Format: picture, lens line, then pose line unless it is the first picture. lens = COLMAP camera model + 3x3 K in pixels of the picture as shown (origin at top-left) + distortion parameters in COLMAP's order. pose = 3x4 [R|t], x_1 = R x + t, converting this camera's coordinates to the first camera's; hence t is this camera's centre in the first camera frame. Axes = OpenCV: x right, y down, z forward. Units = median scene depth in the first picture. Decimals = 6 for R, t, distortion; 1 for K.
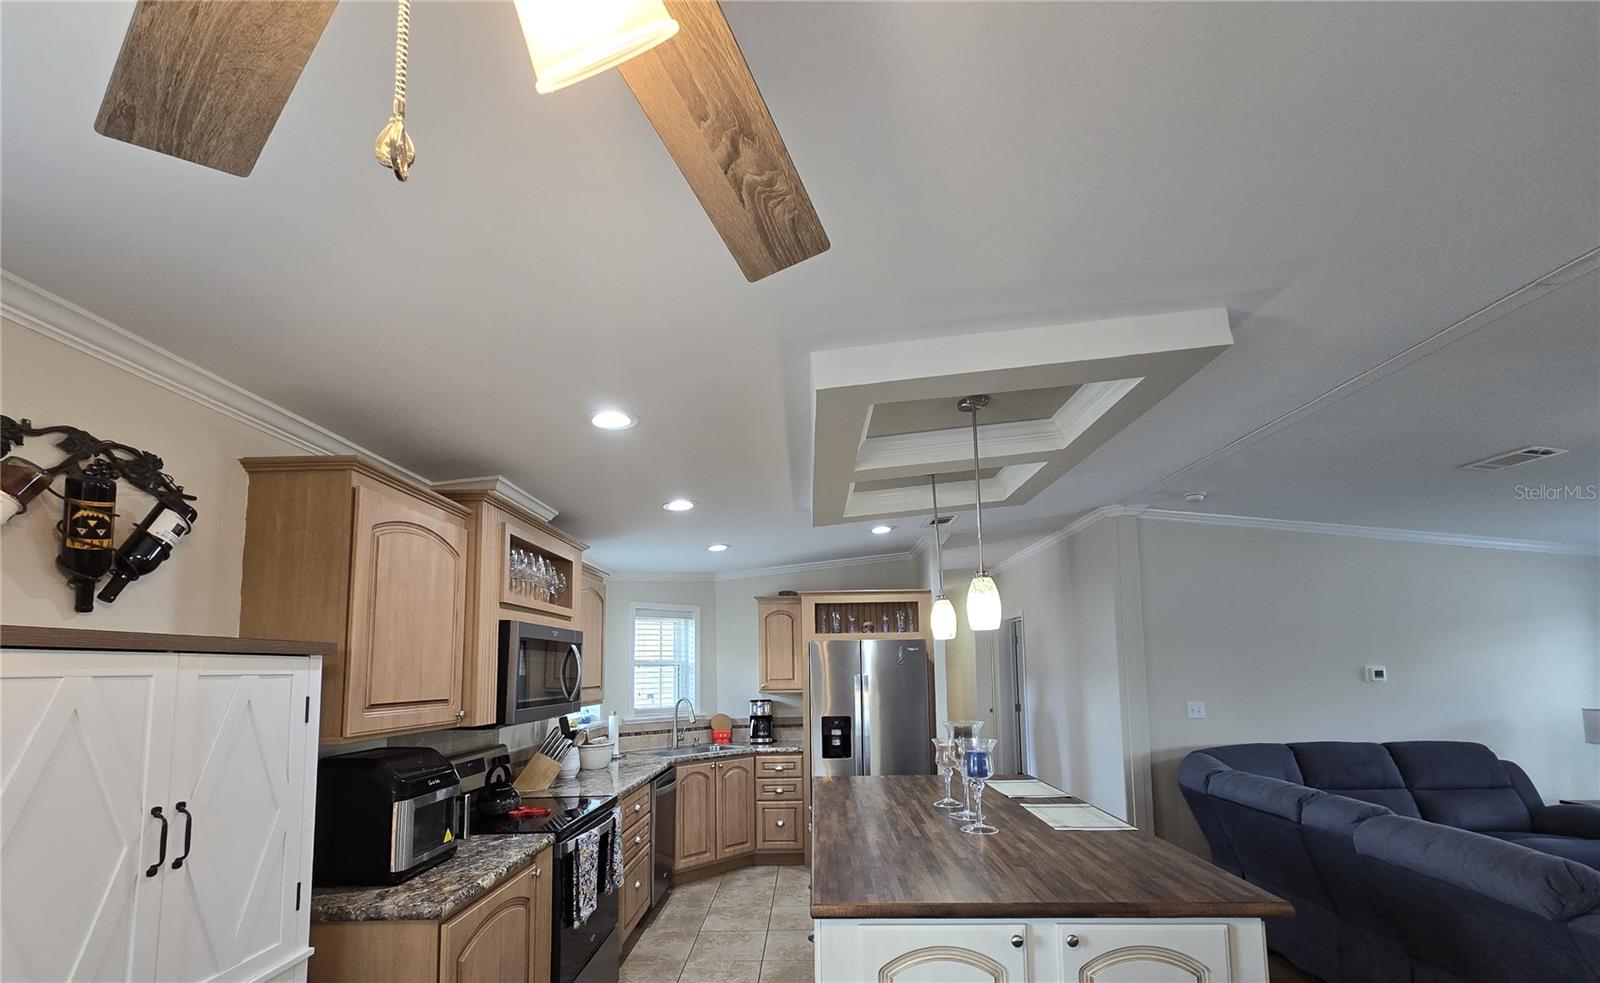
lens RADIAL K [[657.1, 0, 799.5], [0, 657.1, 609.3], [0, 0, 1]] dist [0.001486, 0.000953]
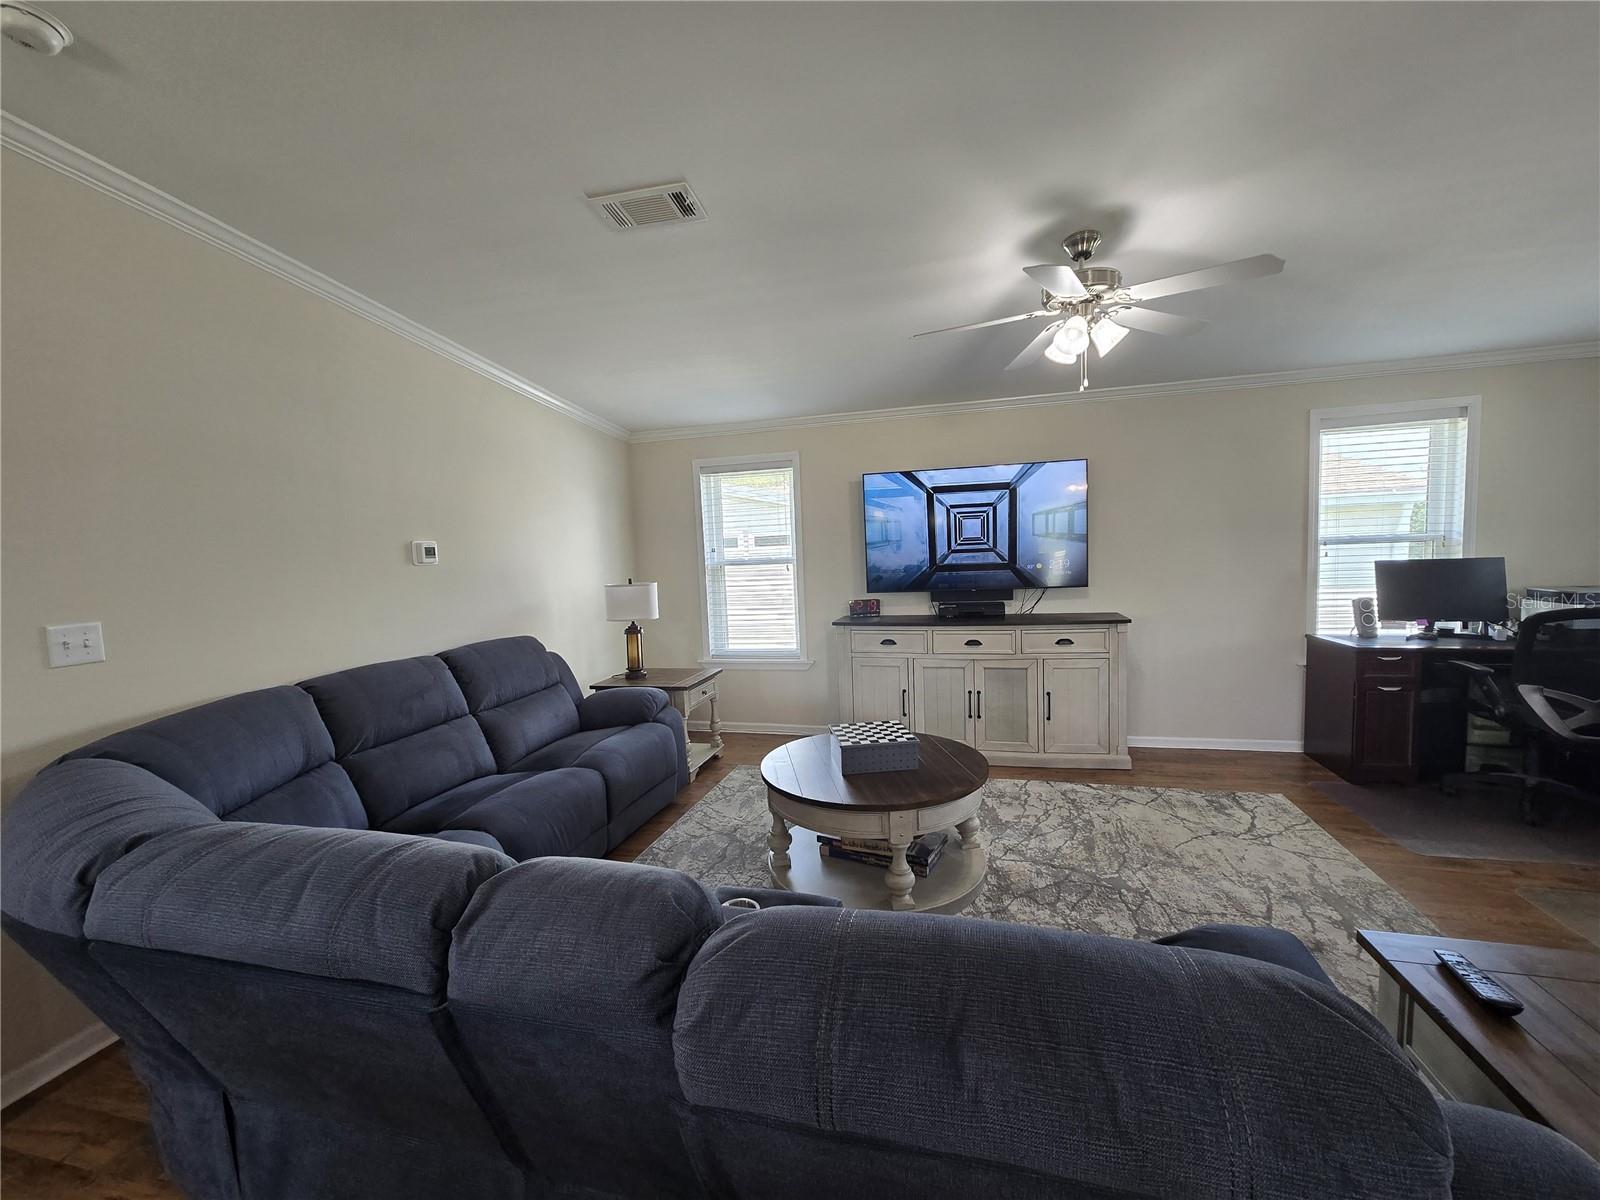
lens RADIAL K [[657.6, 0, 798.5], [0, 657.6, 604.4], [0, 0, 1]] dist [0.000692, 0.001520]
pose [[0.238251, -0.082220, 0.967717, 0.534656], [-0.051673, 0.993926, 0.097168, 0.112595], [-0.969828, -0.073155, 0.232555, 0.801825]]
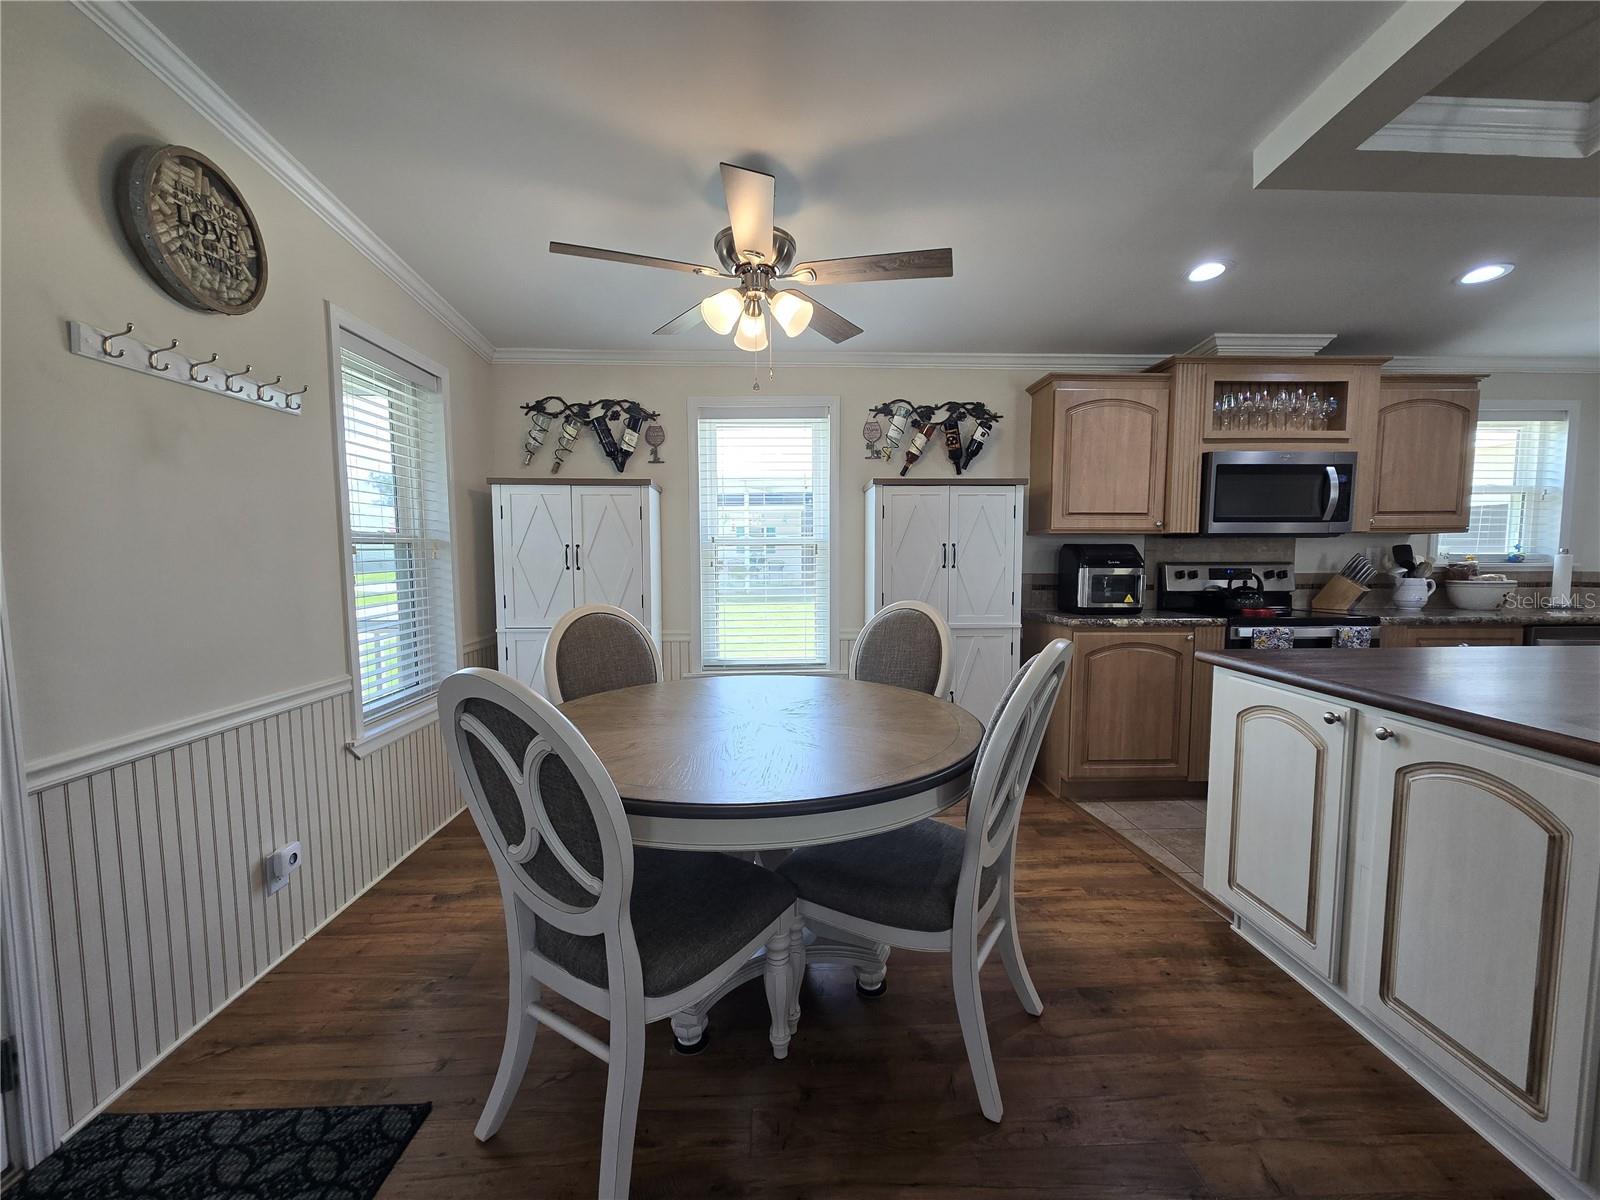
lens RADIAL K [[657.6, 0, 803.2], [0, 657.6, 607.5], [0, 0, 1]] dist [0.000692, 0.001520]
pose [[0.057679, 0.094914, -0.993813, 0.747543], [0.095571, 0.990374, 0.100132, 0.103449], [0.993750, -0.100755, 0.048053, 0.118813]]
